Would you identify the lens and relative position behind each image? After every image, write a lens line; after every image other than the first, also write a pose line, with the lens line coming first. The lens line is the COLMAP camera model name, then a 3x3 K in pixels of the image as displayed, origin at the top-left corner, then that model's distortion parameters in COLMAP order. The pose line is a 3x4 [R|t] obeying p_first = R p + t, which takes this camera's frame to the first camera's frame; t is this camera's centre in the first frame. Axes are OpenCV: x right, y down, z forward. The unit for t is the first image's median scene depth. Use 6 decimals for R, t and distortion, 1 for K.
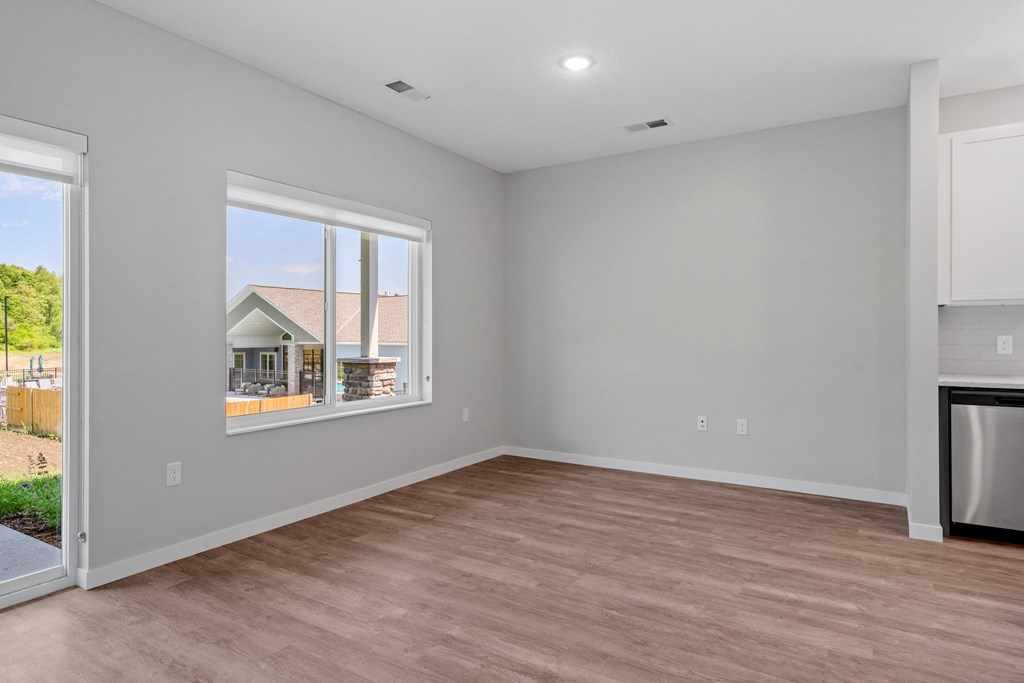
lens RADIAL K [[585.8, 0, 512.6], [0, 585.8, 331.0], [0, 0, 1]] dist [0.002278, 0.001269]
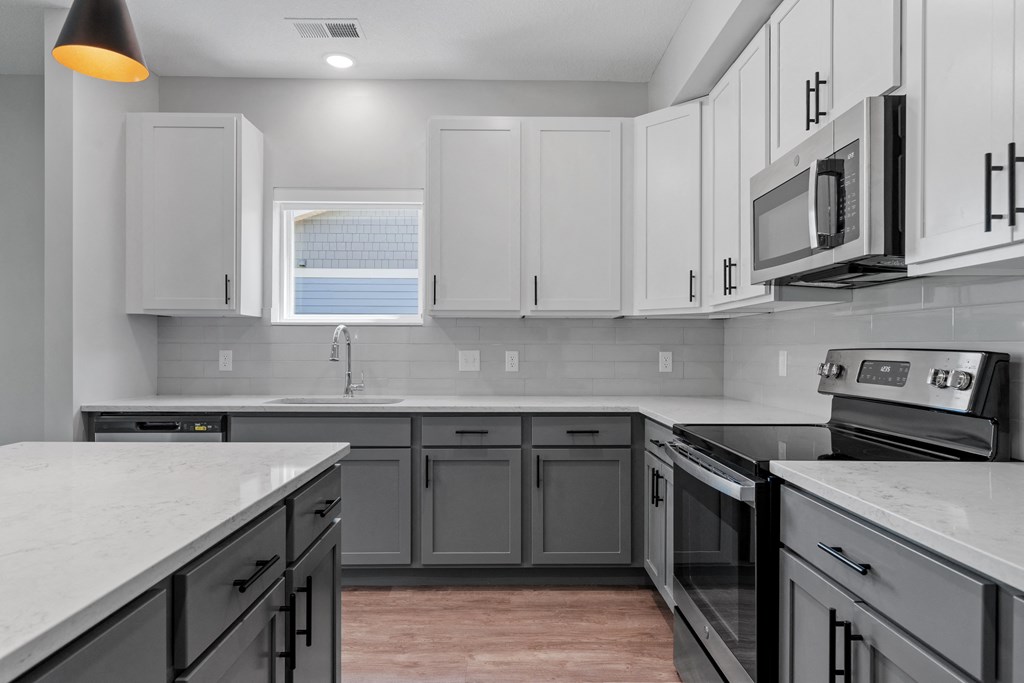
lens RADIAL K [[622.5, 0, 514.8], [0, 622.5, 351.9], [0, 0, 1]] dist [0.001179, 0.000415]
pose [[0.844383, 0.000272, 0.535741, 0.788694], [-0.005927, 0.999943, 0.008834, -0.001003], [-0.535708, -0.010635, 0.844336, -0.059551]]
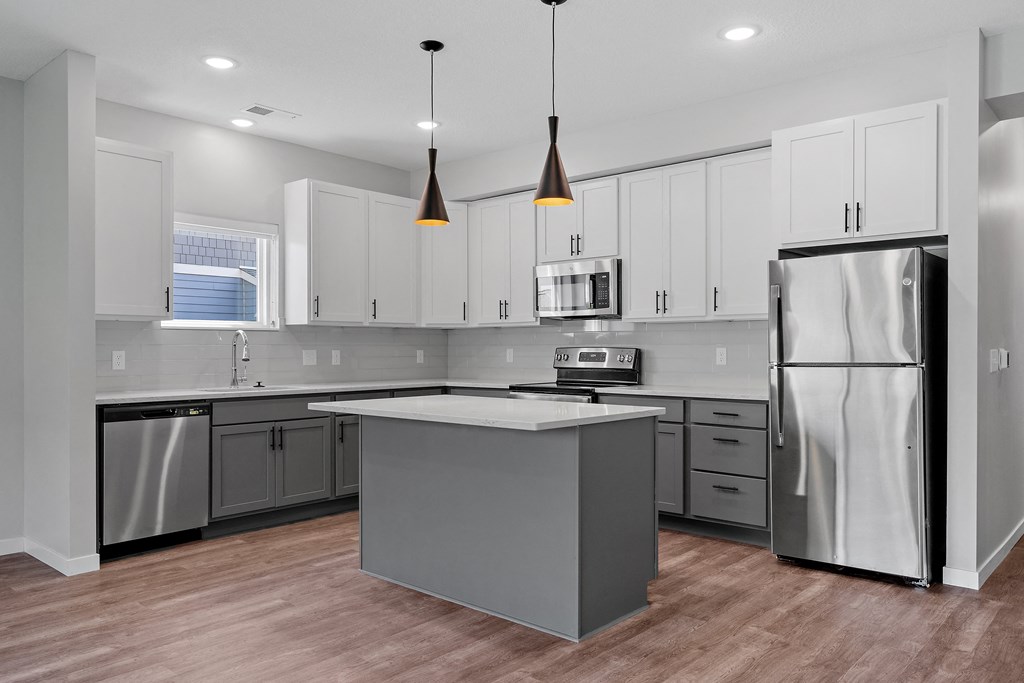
lens RADIAL K [[752.9, 0, 511.7], [0, 752.9, 355.6], [0, 0, 1]] dist [0.006411, 0.002947]
pose [[0.166461, -0.009931, 0.985998, -0.356361], [-0.002835, 0.999940, 0.010550, 0.000159], [-0.986044, -0.004552, 0.166423, 0.143273]]
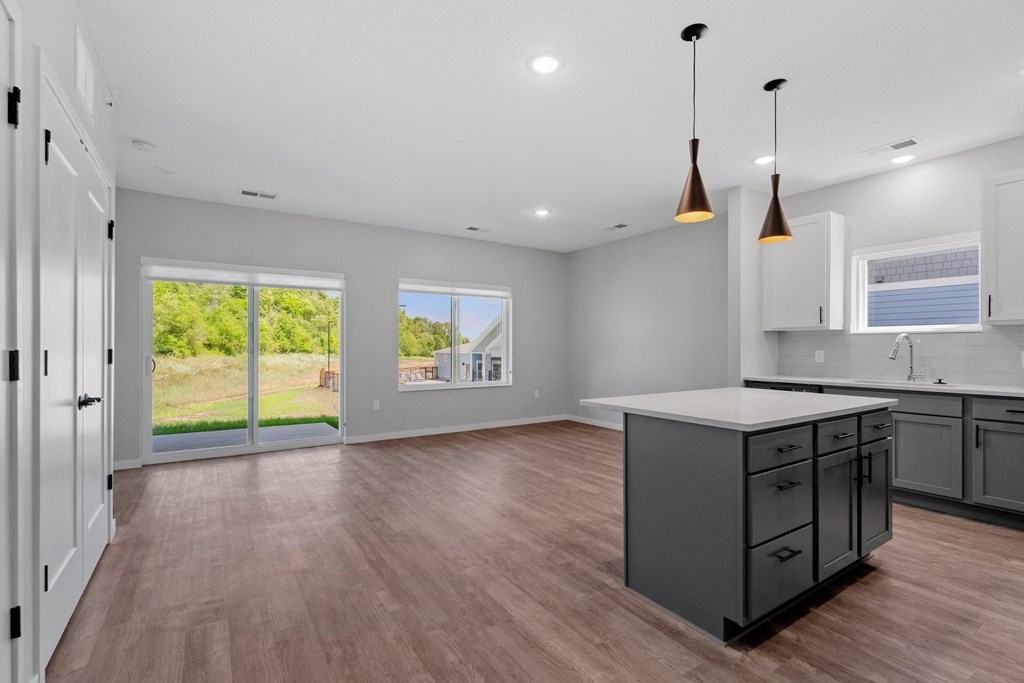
lens RADIAL K [[466.7, 0, 513.9], [0, 466.7, 346.8], [0, 0, 1]] dist [0.000241, 0.000330]
pose [[0.907967, 0.001209, -0.419040, 0.705140], [-0.000263, 0.999997, 0.002316, -0.003999], [0.419042, -0.001993, 0.907965, -0.490700]]
